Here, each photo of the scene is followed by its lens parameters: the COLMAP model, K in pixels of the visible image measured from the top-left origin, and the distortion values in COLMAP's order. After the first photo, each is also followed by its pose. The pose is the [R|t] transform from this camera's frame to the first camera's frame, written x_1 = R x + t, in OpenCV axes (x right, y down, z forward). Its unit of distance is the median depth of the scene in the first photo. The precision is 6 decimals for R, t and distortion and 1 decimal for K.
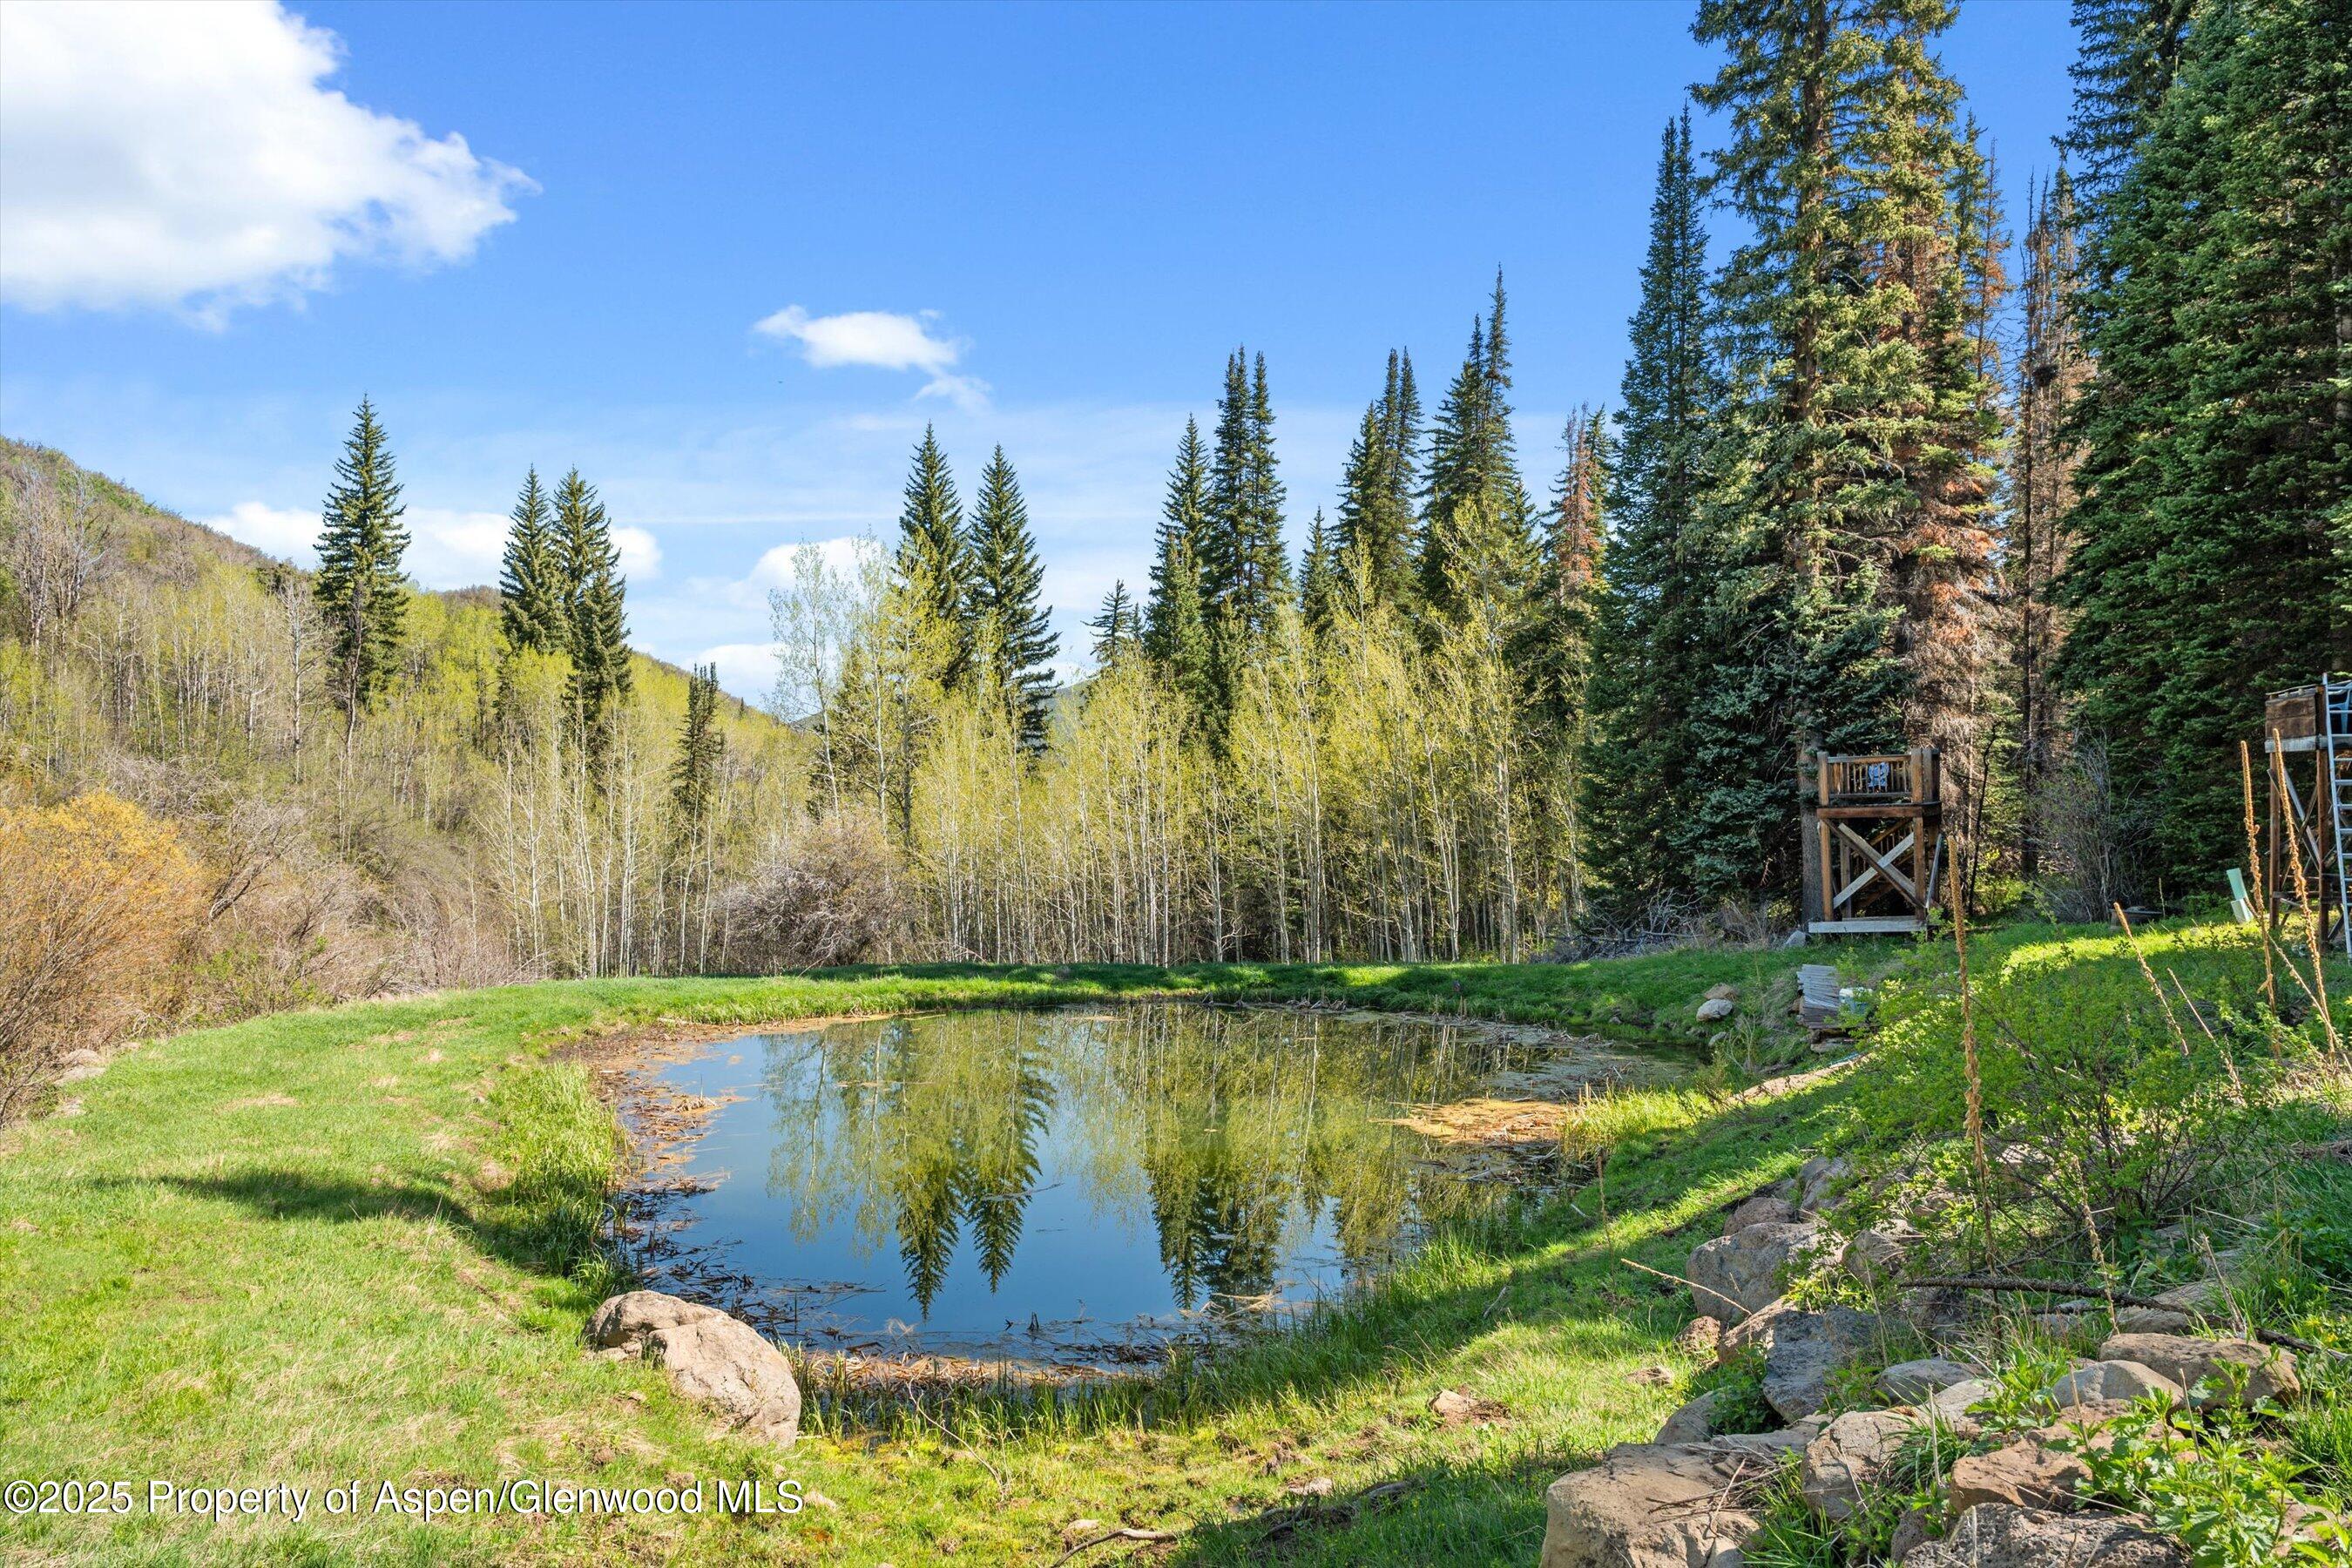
lens RADIAL K [[1841.5, 0, 1176.0], [0, 1841.5, 784.0], [0, 0, 1]] dist [-0.003715, -0.004488]
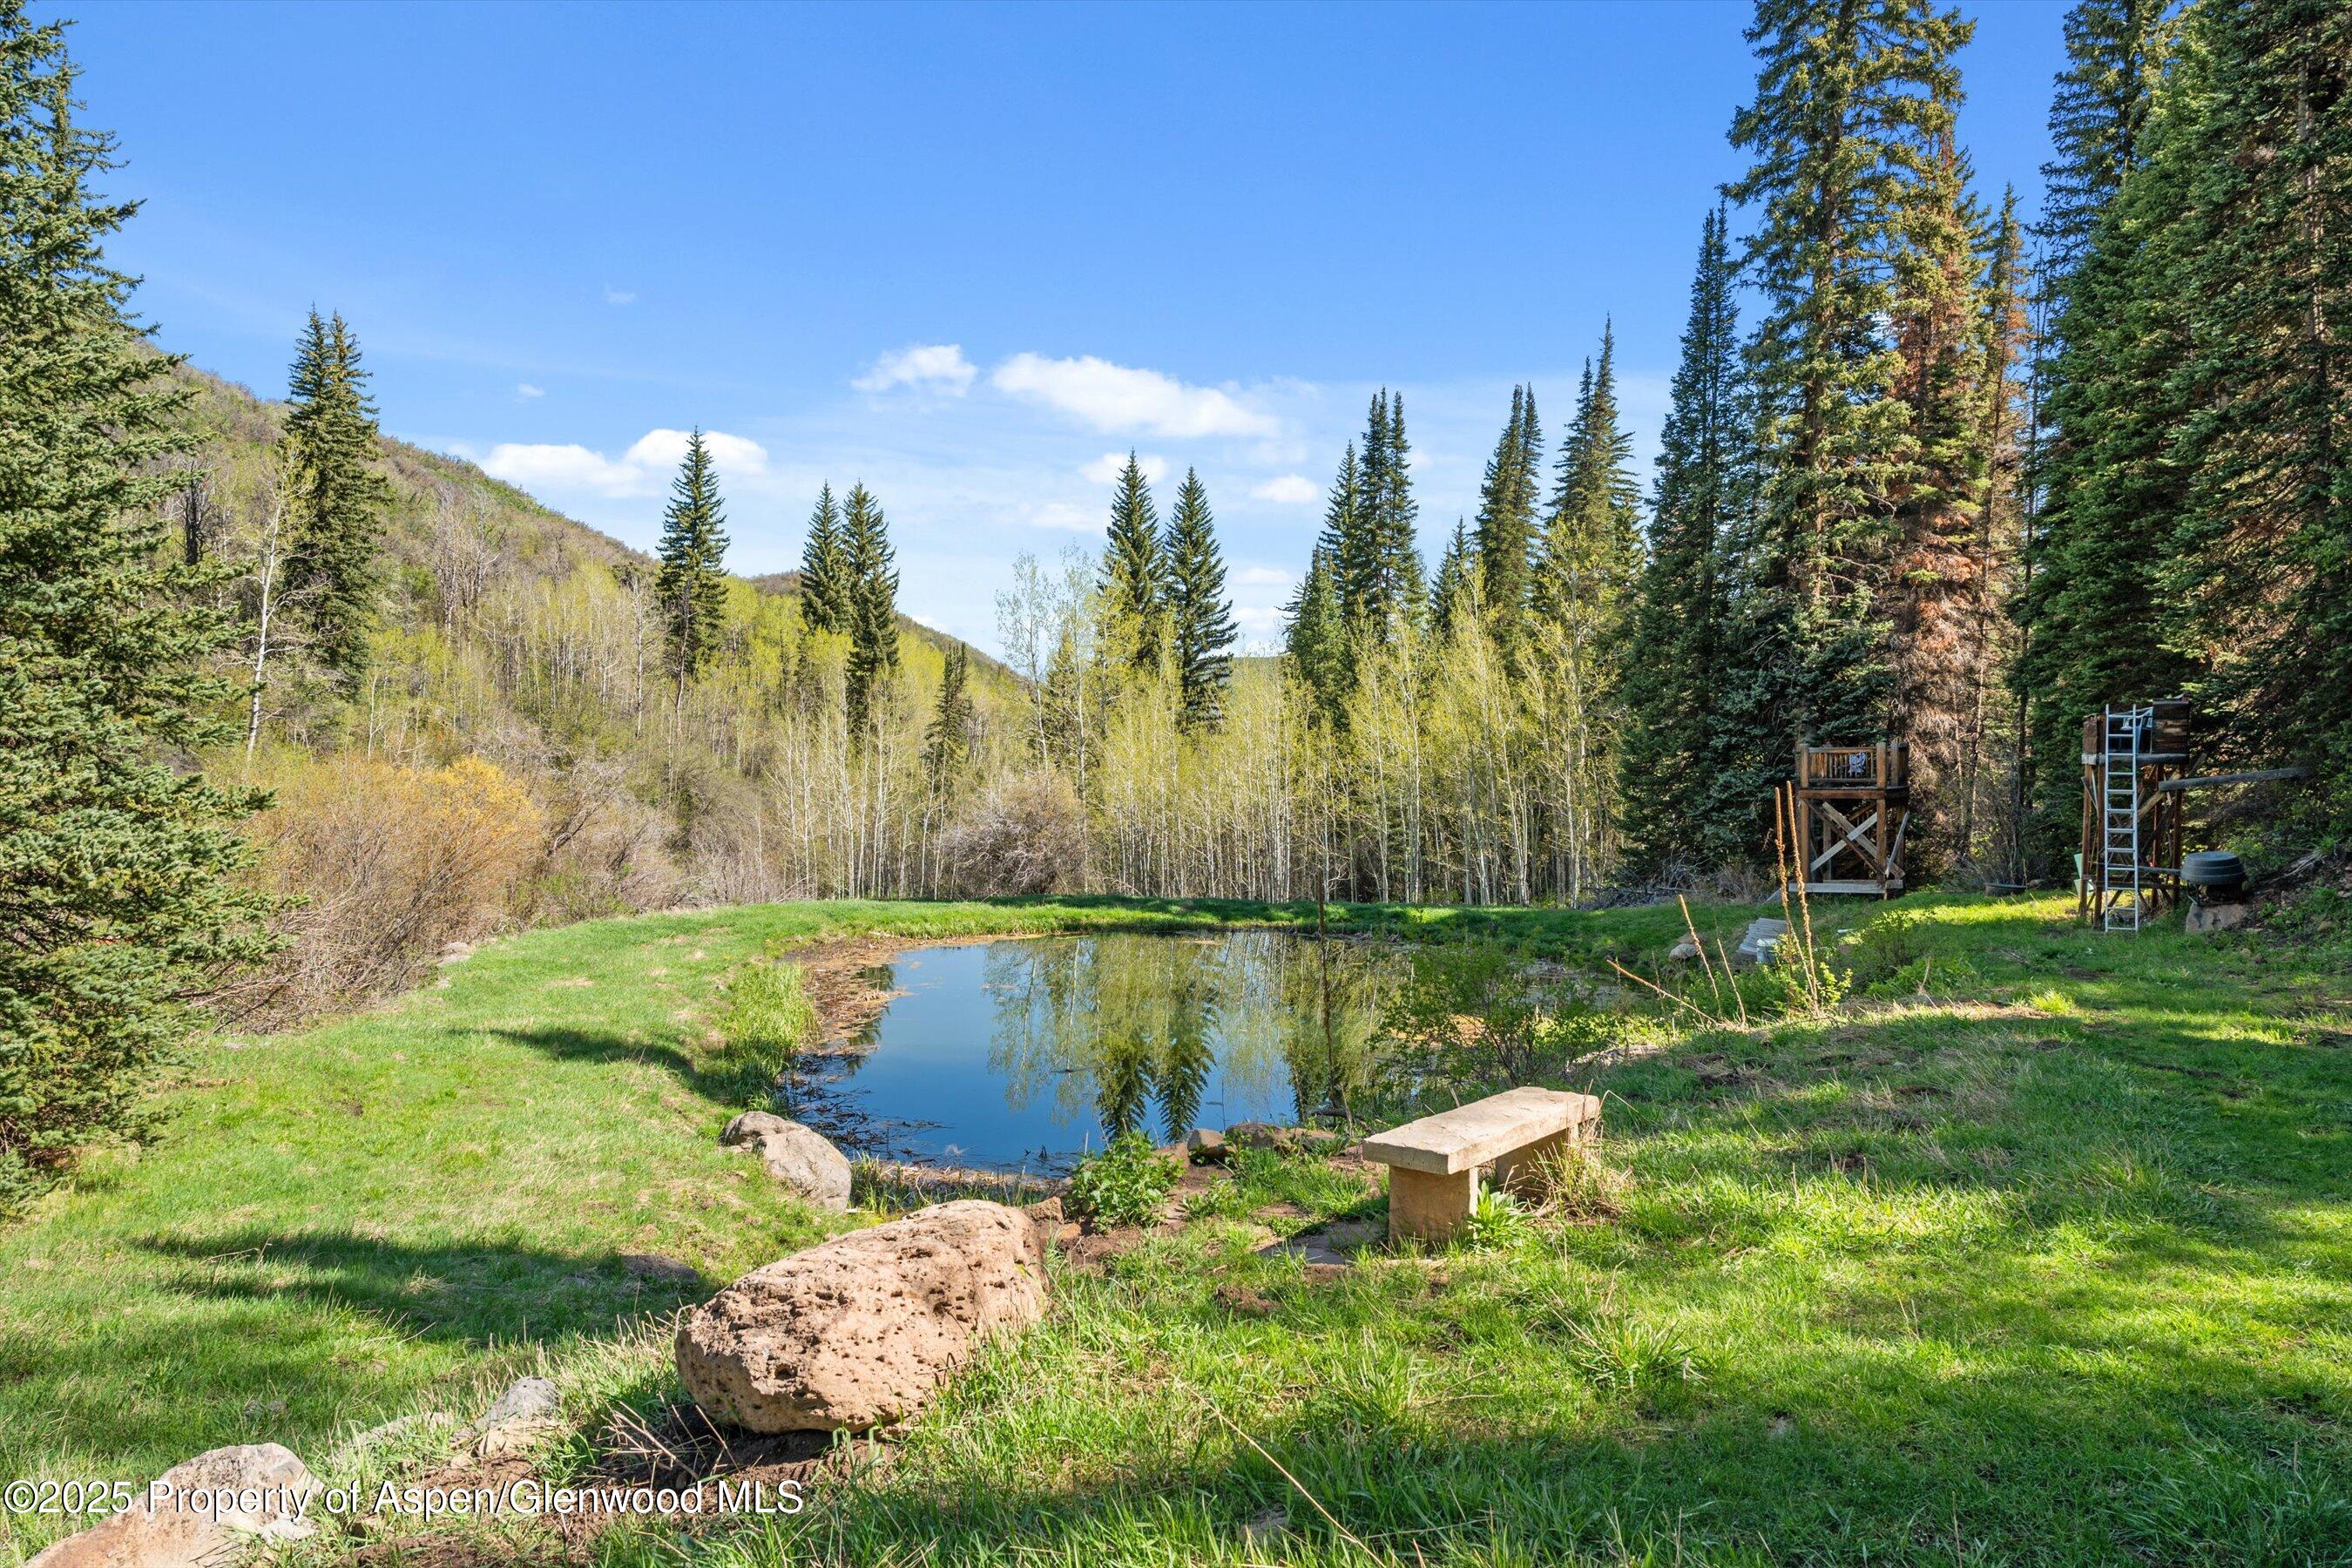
lens RADIAL K [[1577.6, 0, 1171.0], [0, 1577.6, 788.1], [0, 0, 1]] dist [-0.000374, -0.002000]
pose [[0.991170, 0.020411, -0.131018, 0.062818], [-0.016197, 0.999319, 0.033144, -0.013640], [0.131605, -0.030730, 0.990826, -0.075506]]
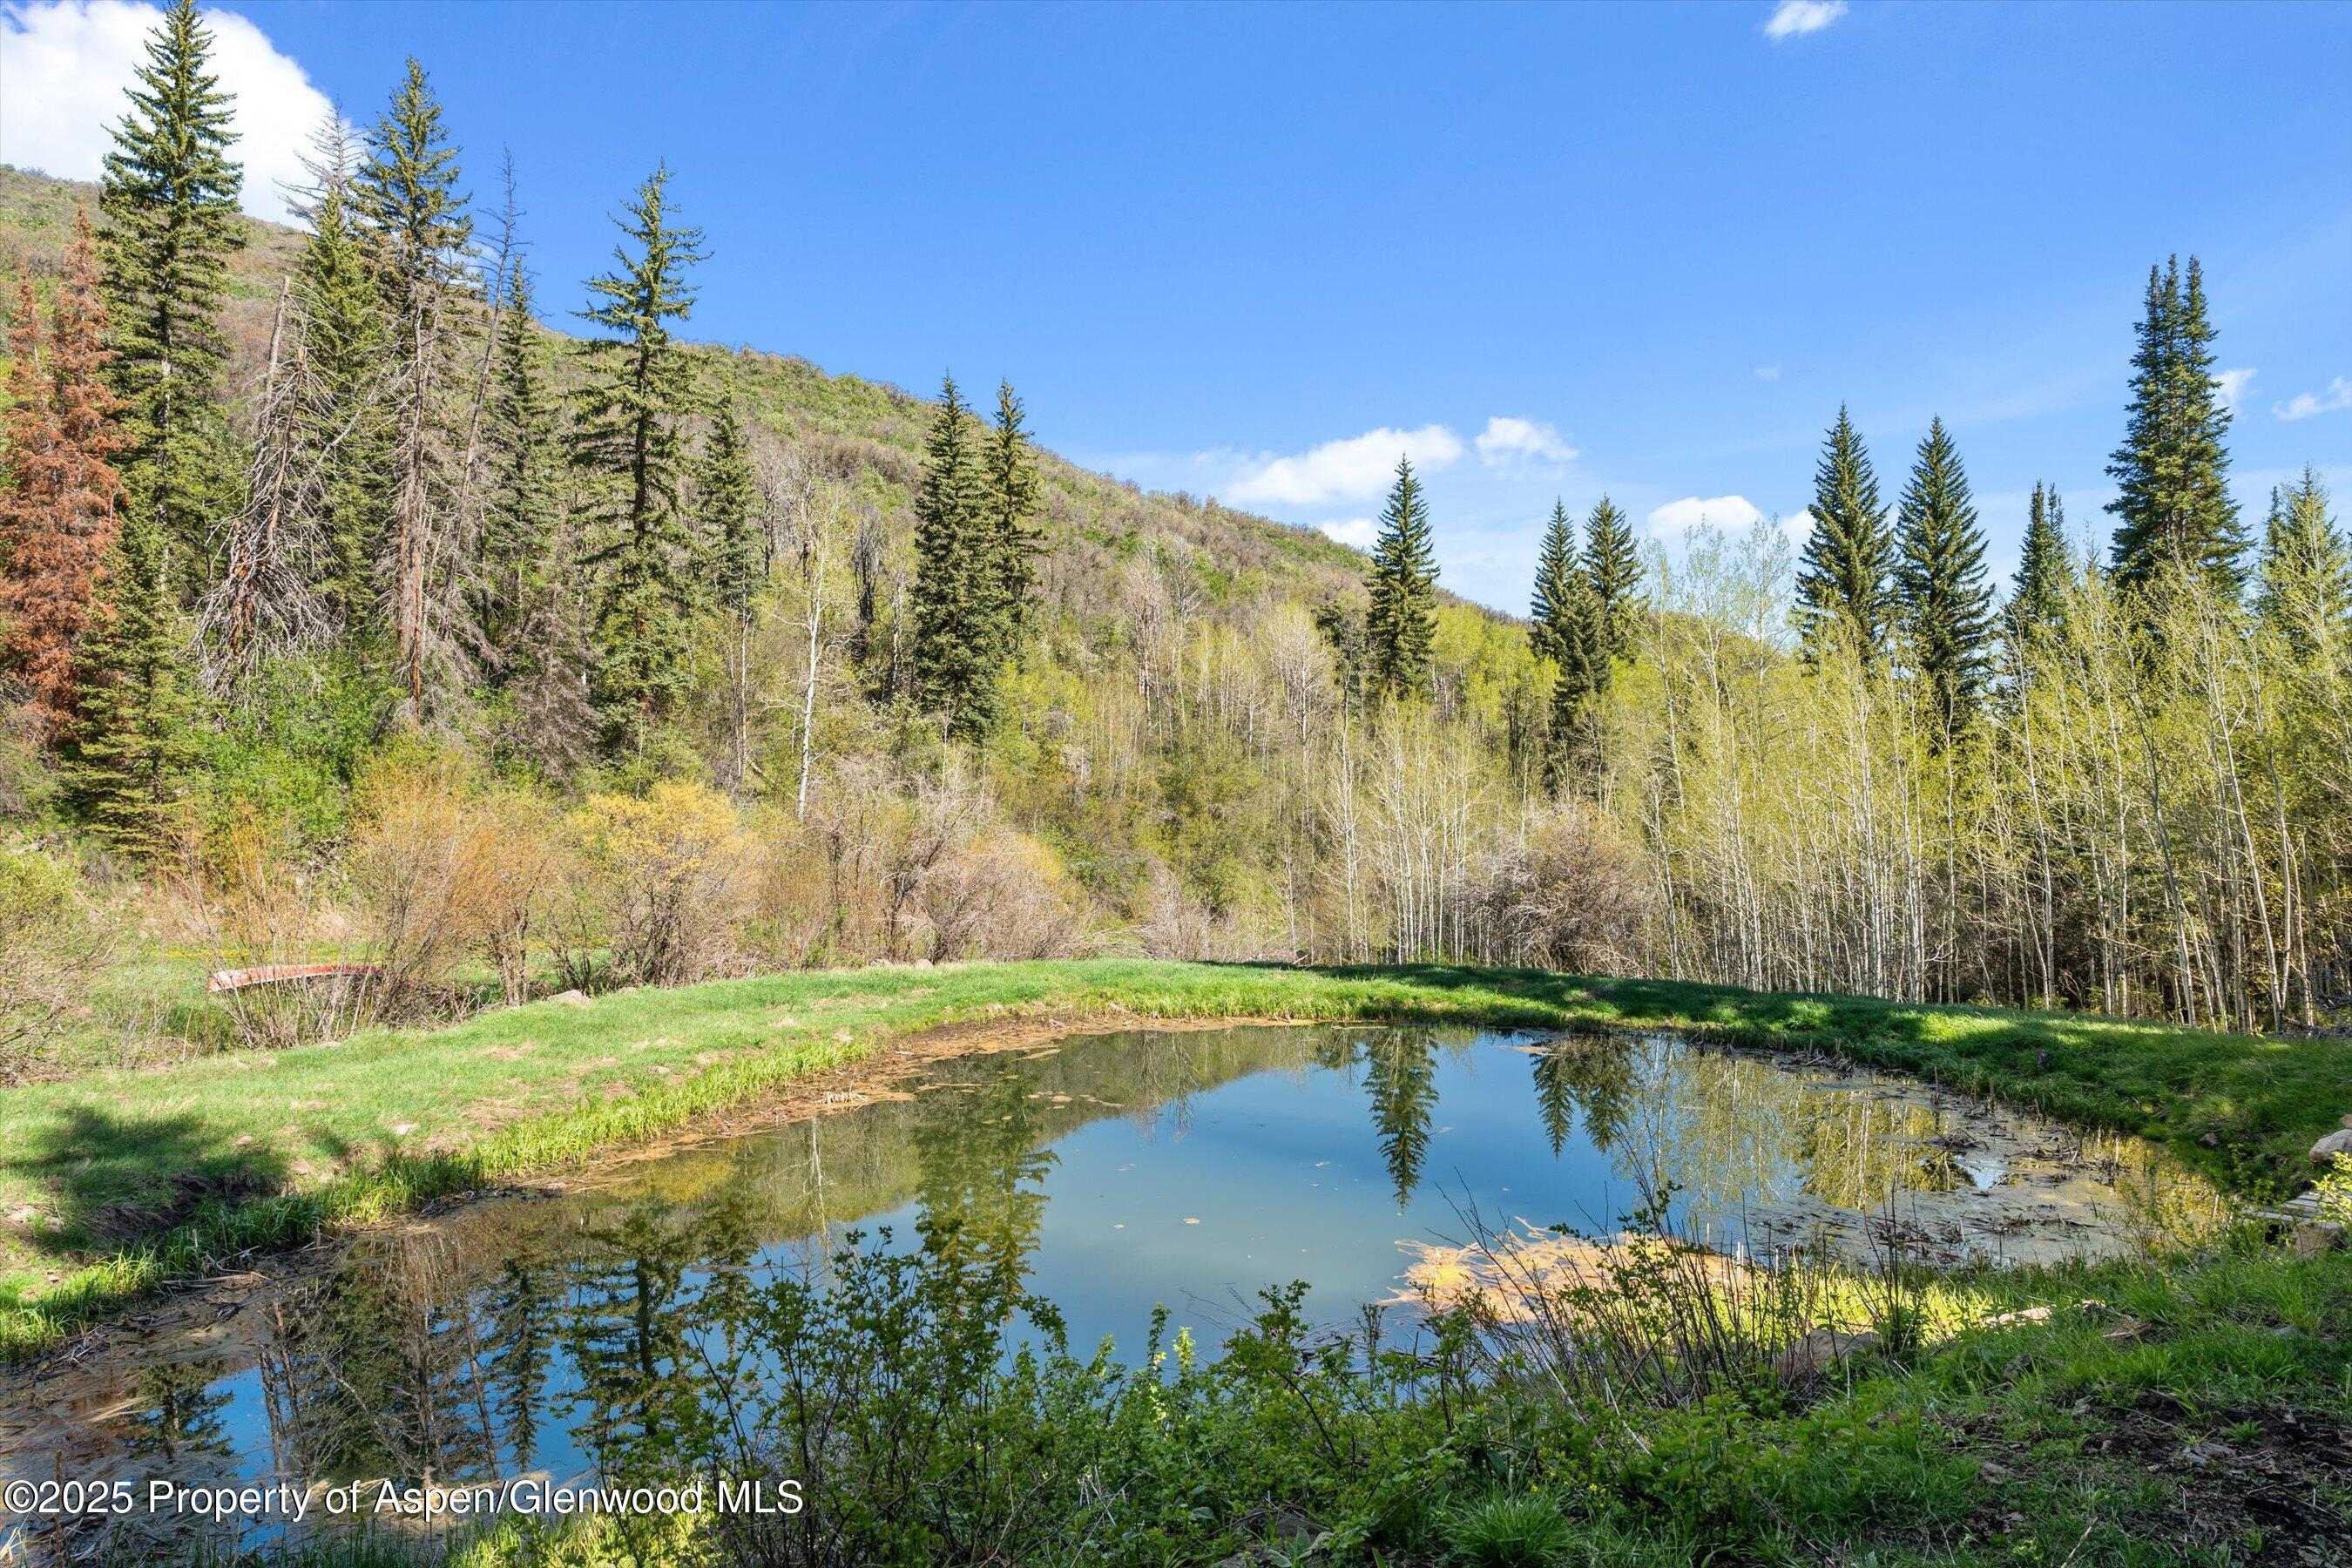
lens RADIAL K [[1577.6, 0, 1171.0], [0, 1577.6, 788.1], [0, 0, 1]] dist [-0.000374, -0.002000]
pose [[0.767264, 0.003481, -0.641322, 0.241172], [-0.000086, 0.999986, 0.005325, 0.001415], [0.641332, -0.004031, 0.767253, 0.262038]]
